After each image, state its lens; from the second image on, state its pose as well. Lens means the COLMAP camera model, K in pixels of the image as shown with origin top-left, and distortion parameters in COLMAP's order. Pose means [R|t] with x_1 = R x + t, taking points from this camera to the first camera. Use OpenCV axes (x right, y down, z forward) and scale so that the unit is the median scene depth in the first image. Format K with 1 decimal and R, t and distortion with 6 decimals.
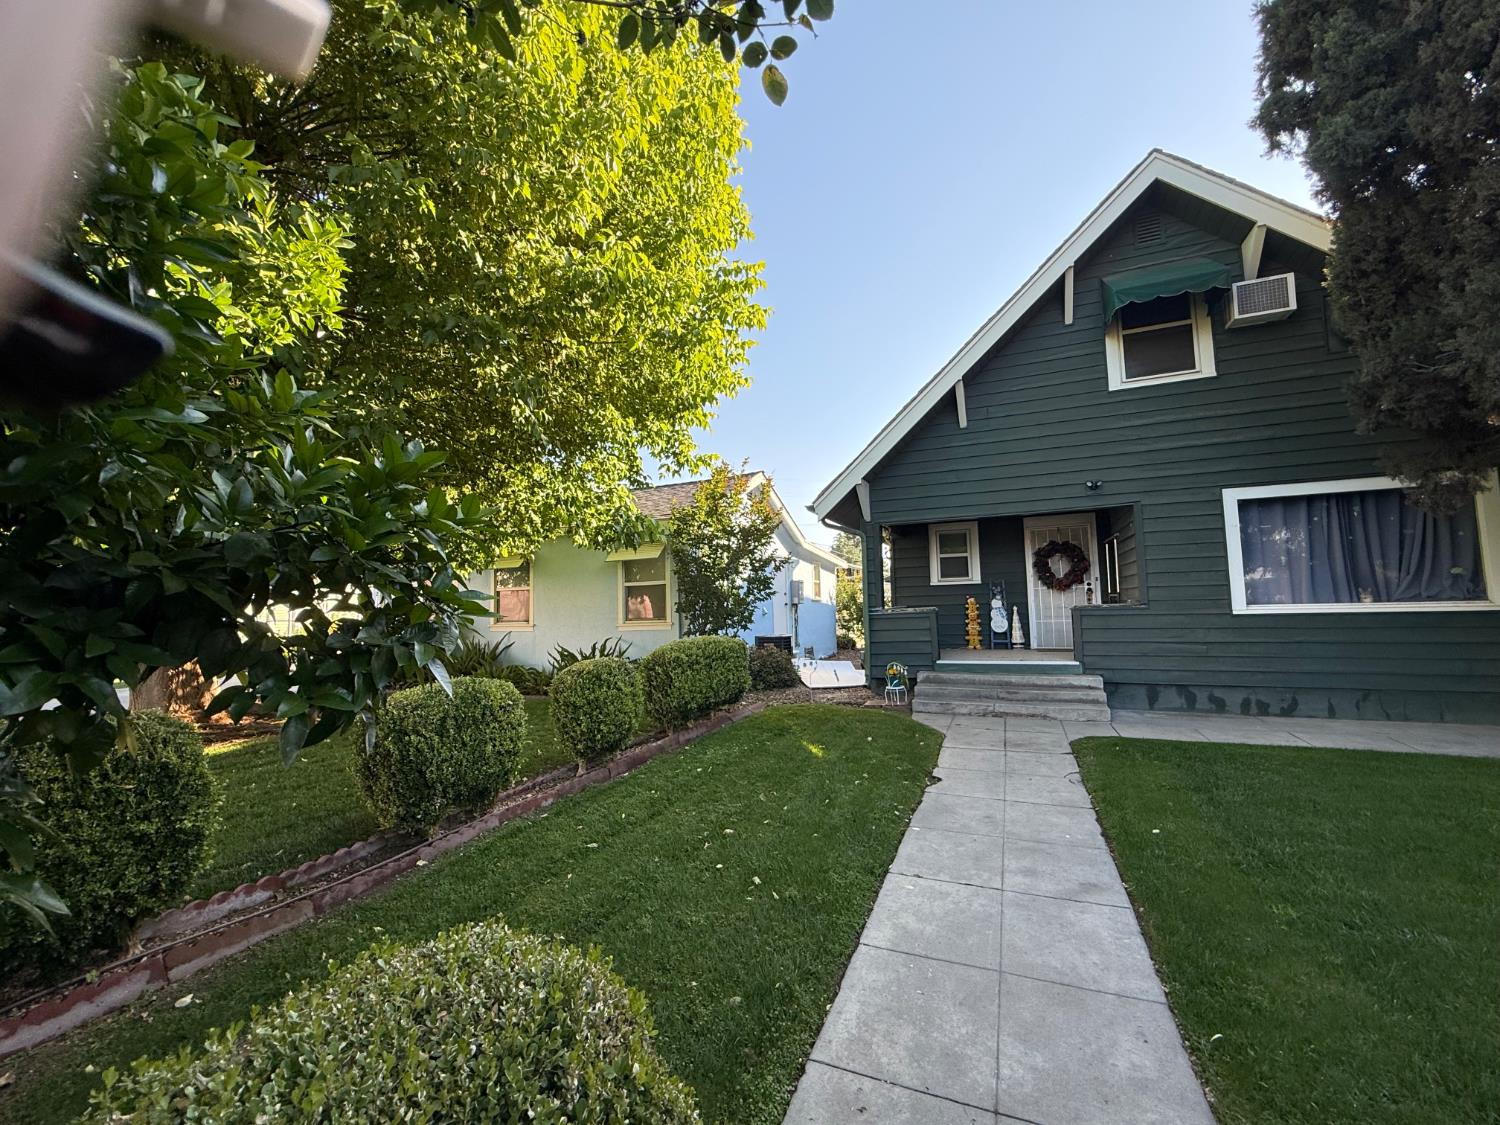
lens RADIAL K [[606.8, 0, 752.8], [0, 606.8, 563.6], [0, 0, 1]] dist [-0.003564, 0.000139]
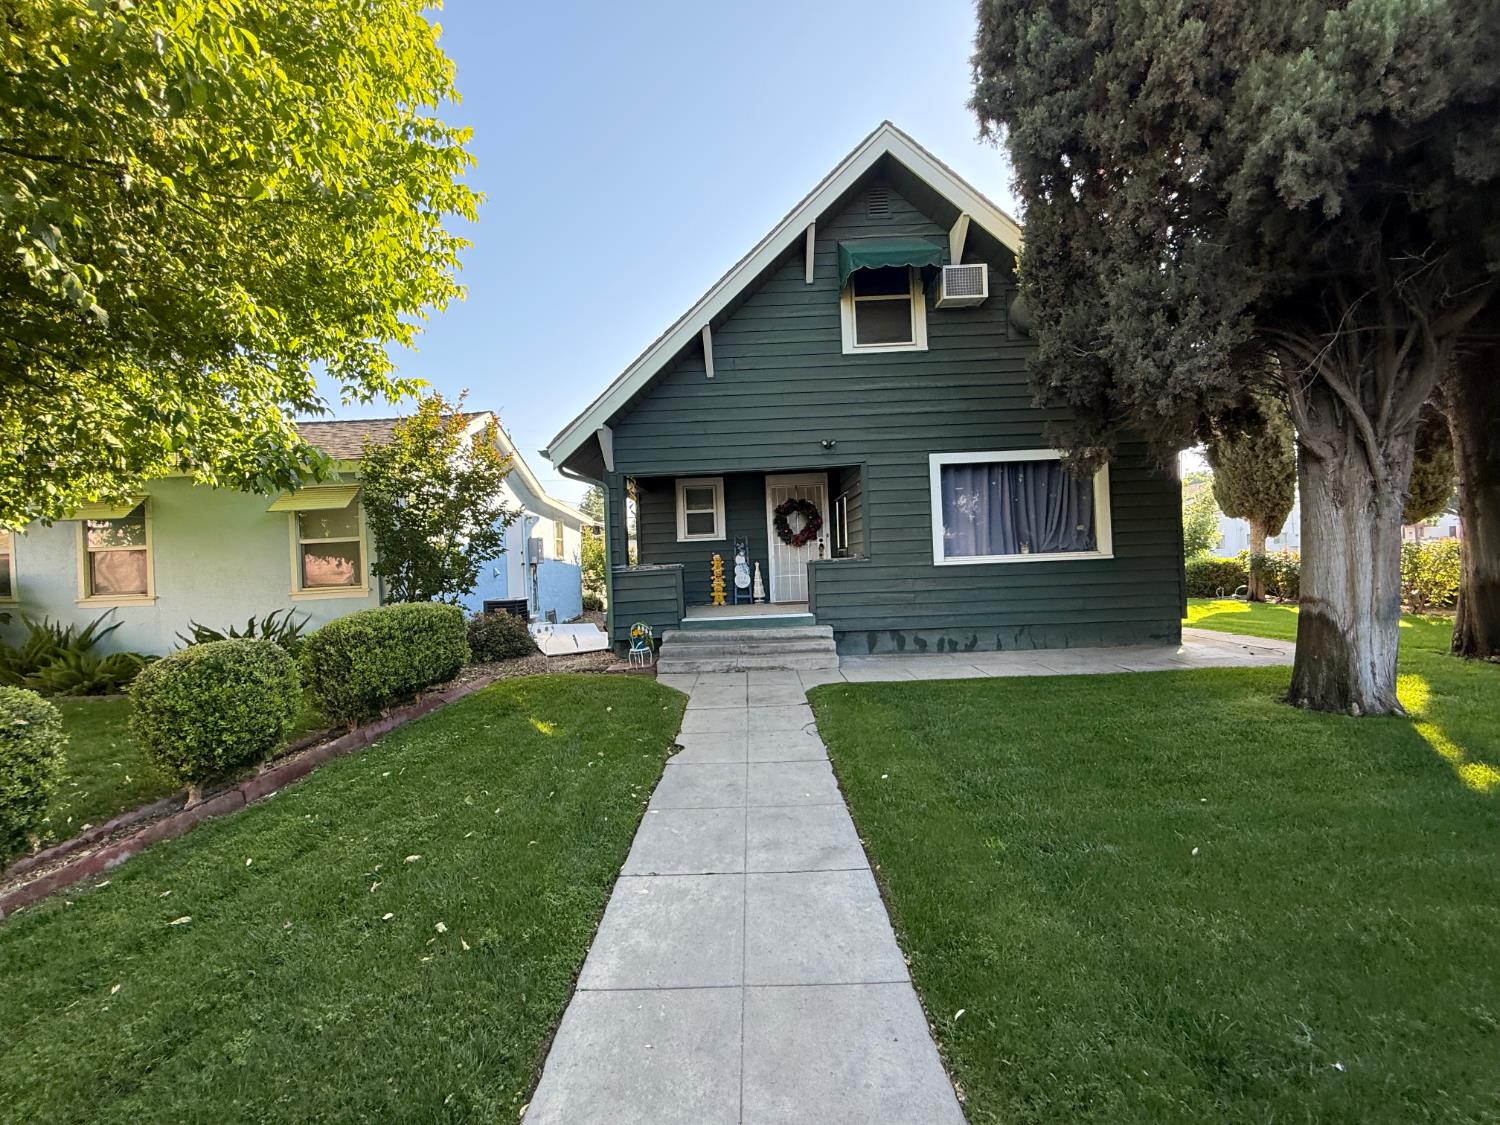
lens RADIAL K [[606.8, 0, 745.9], [0, 606.8, 561.8], [0, 0, 1]] dist [-0.003564, 0.000139]
pose [[0.923992, -0.014104, 0.382152, 0.042419], [-0.010055, 0.998078, 0.061147, 0.013498], [-0.382280, -0.060342, 0.922074, 0.111195]]
